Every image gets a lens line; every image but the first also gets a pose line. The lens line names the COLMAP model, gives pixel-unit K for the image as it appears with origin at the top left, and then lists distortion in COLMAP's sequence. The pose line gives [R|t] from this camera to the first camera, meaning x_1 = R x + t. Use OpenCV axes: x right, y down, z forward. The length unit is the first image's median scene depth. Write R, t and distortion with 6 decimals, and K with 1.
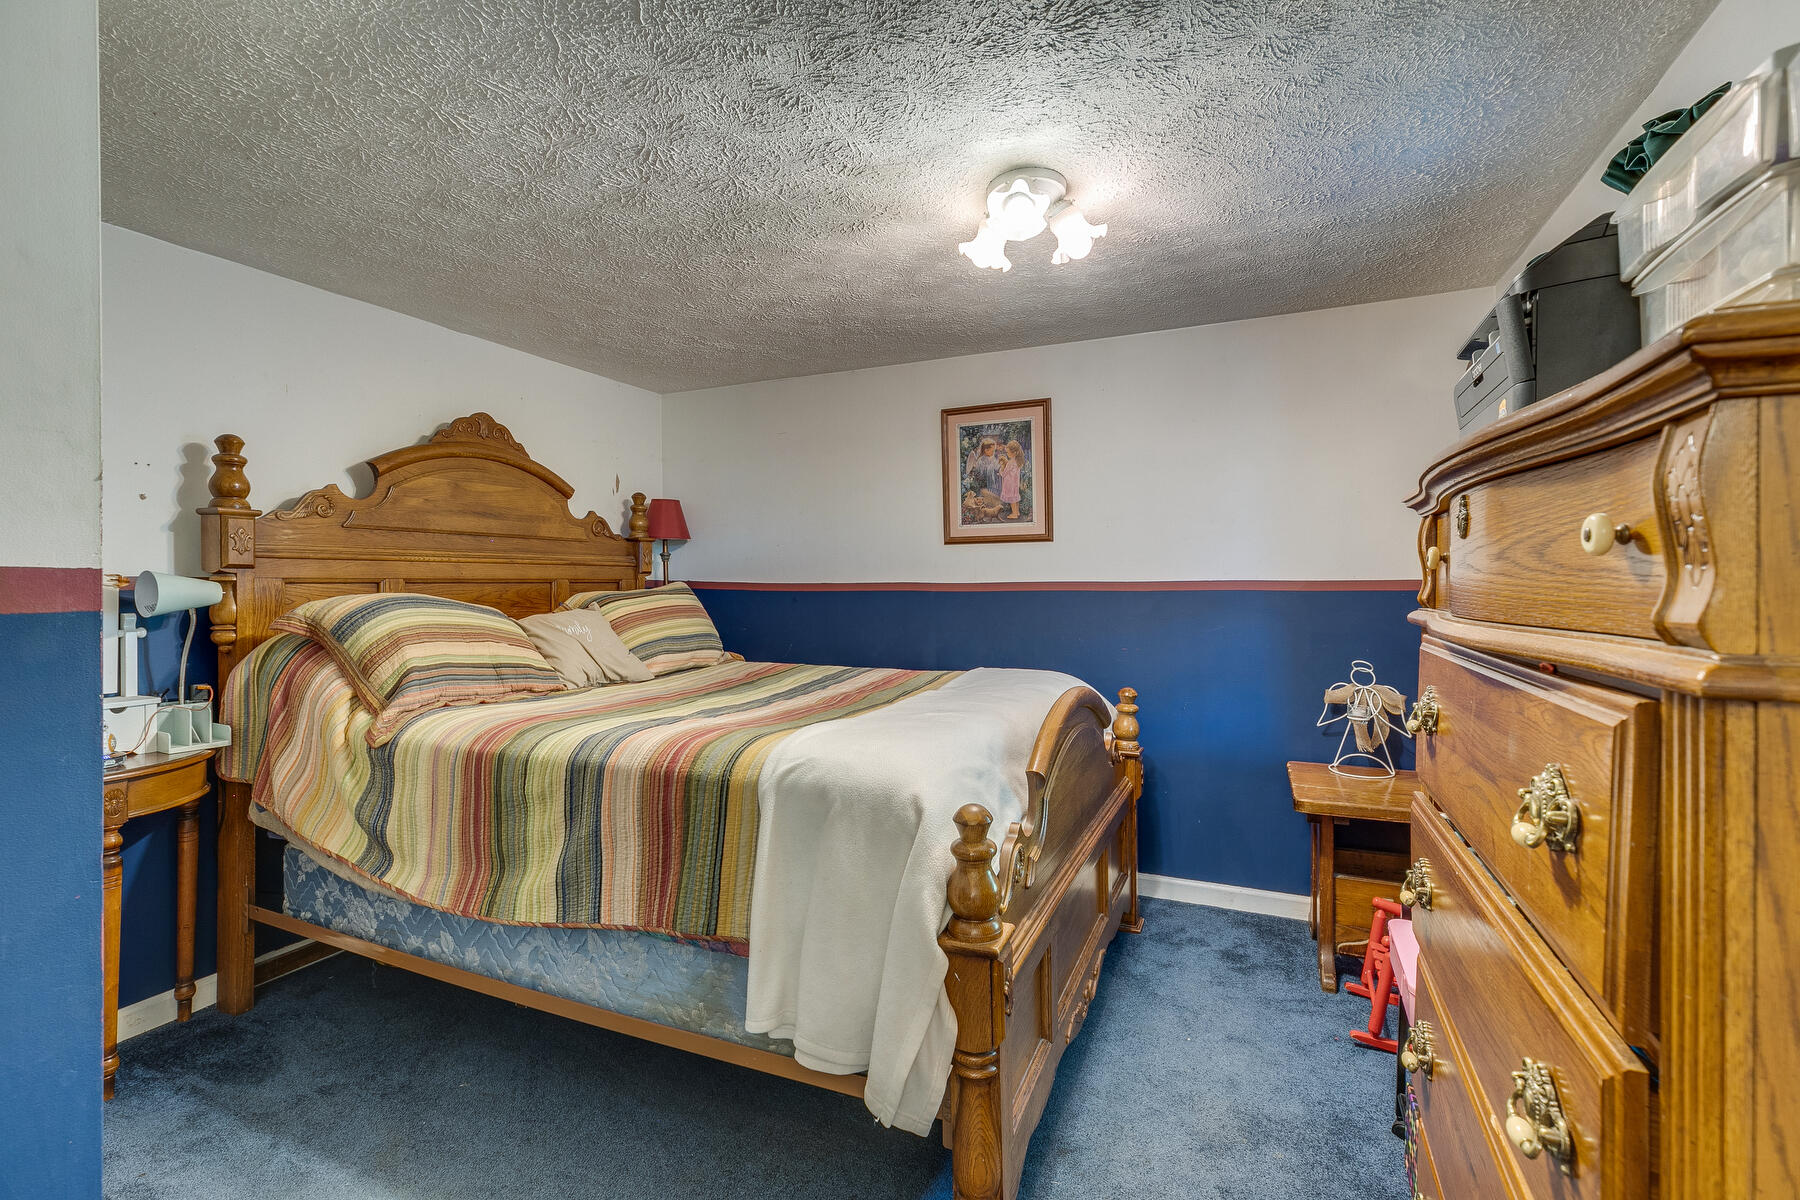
lens RADIAL K [[808.0, 0, 897.7], [0, 808.0, 587.0], [0, 0, 1]] dist [0.004439, -0.000027]
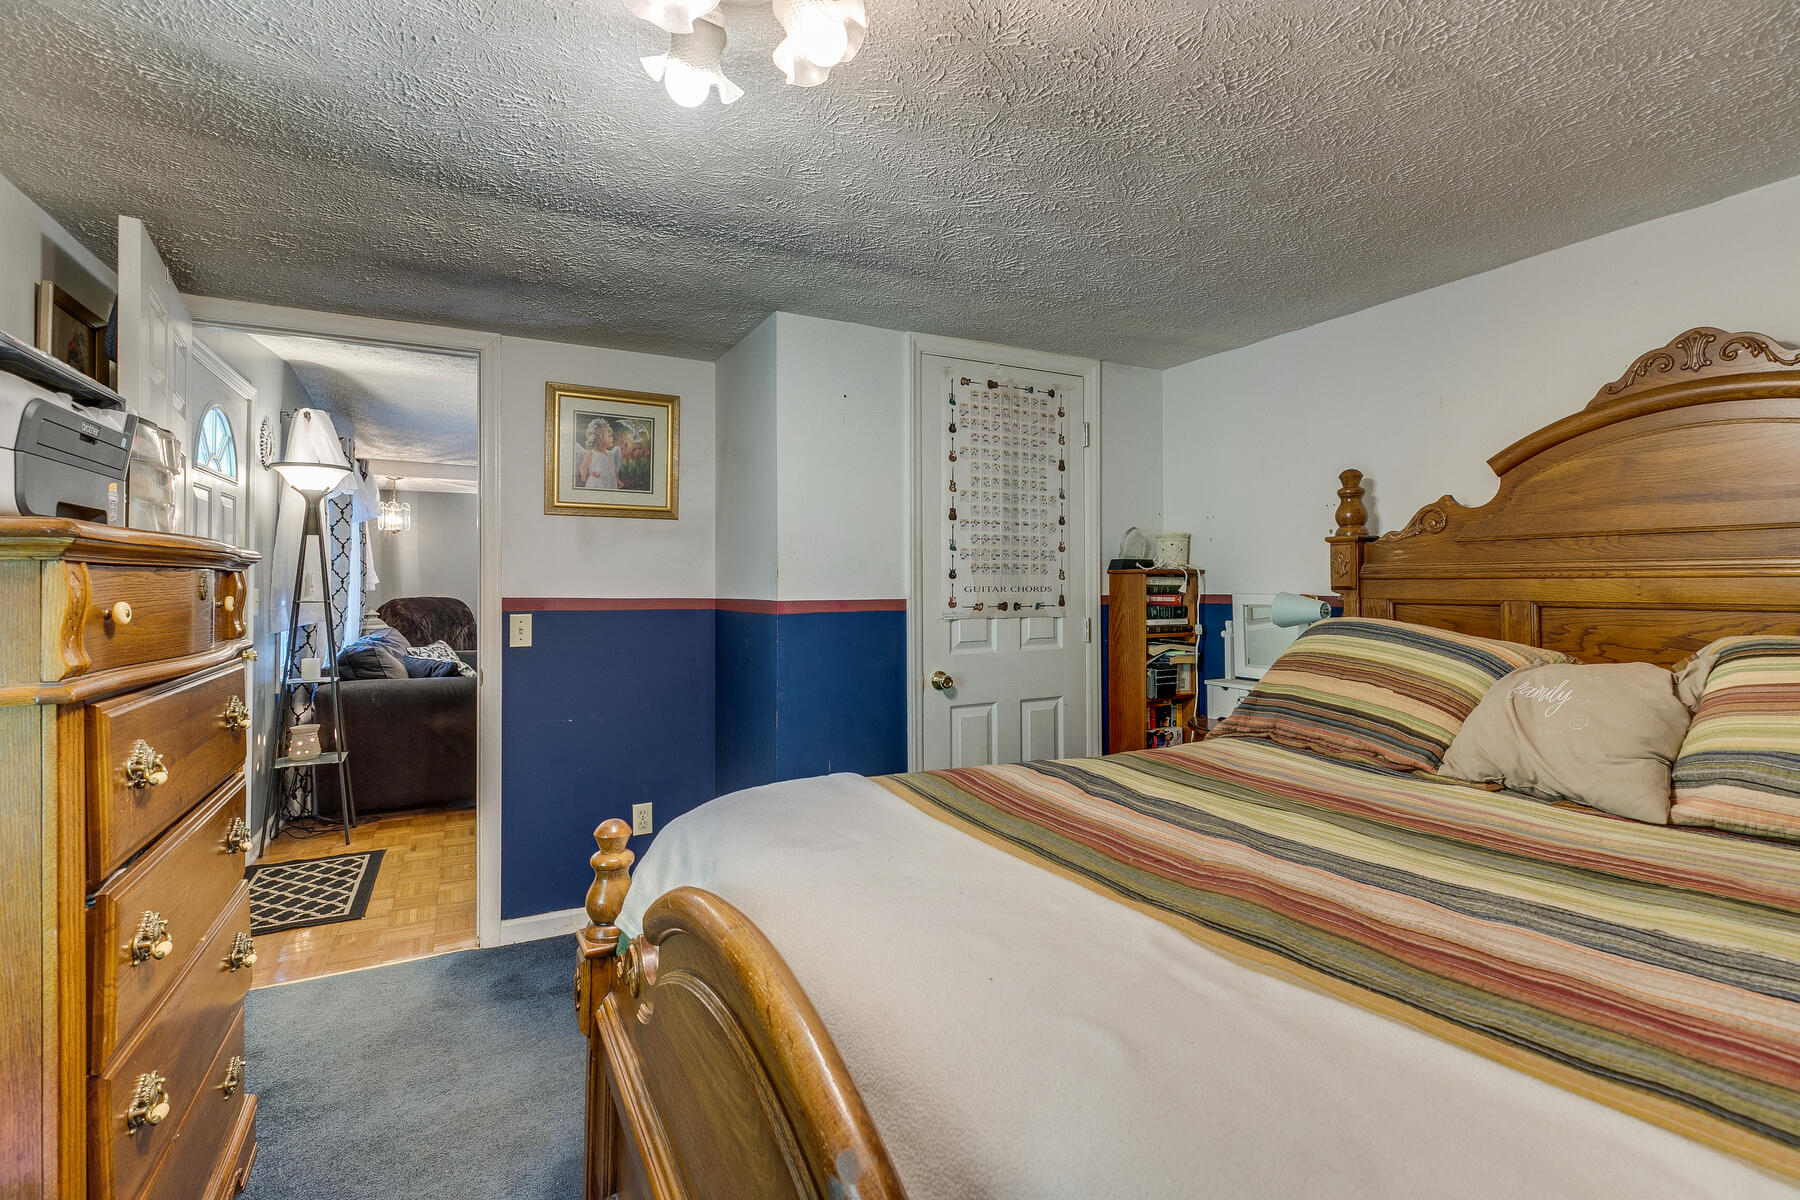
lens RADIAL K [[808.0, 0, 897.7], [0, 808.0, 587.0], [0, 0, 1]] dist [0.004439, -0.000027]
pose [[-0.613909, 0.004517, -0.789364, 0.373446], [-0.005882, 0.999930, 0.010296, -0.028767], [0.789355, 0.010964, -0.613839, 1.020311]]
